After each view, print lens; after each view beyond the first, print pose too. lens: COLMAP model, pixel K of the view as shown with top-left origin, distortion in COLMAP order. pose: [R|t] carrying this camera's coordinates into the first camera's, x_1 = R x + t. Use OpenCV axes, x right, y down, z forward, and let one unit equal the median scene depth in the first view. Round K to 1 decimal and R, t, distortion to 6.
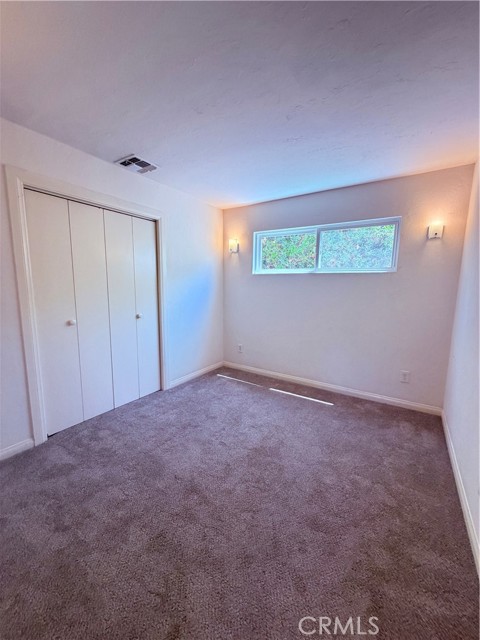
lens RADIAL K [[255.5, 0, 238.3], [0, 255.5, 320.8], [0, 0, 1]] dist [-0.004077, 0.000785]
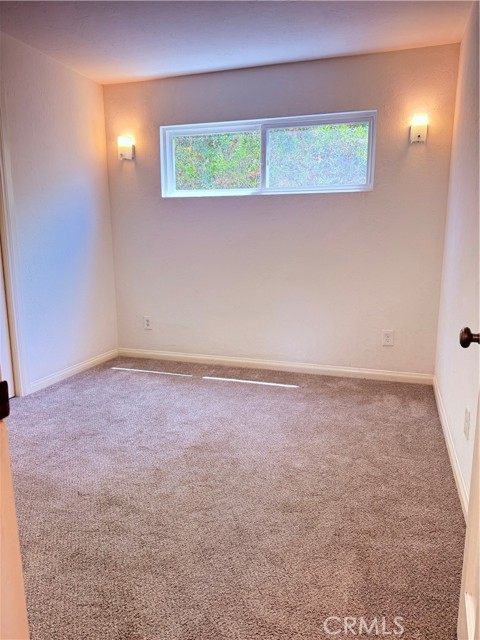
lens RADIAL K [[451.7, 0, 241.5], [0, 451.7, 321.8], [0, 0, 1]] dist [0.035788, -0.055440]
pose [[0.964498, -0.061071, 0.256934, -0.081806], [0.049410, 0.997445, 0.051604, 0.094902], [-0.259429, -0.037077, 0.965050, -0.143188]]
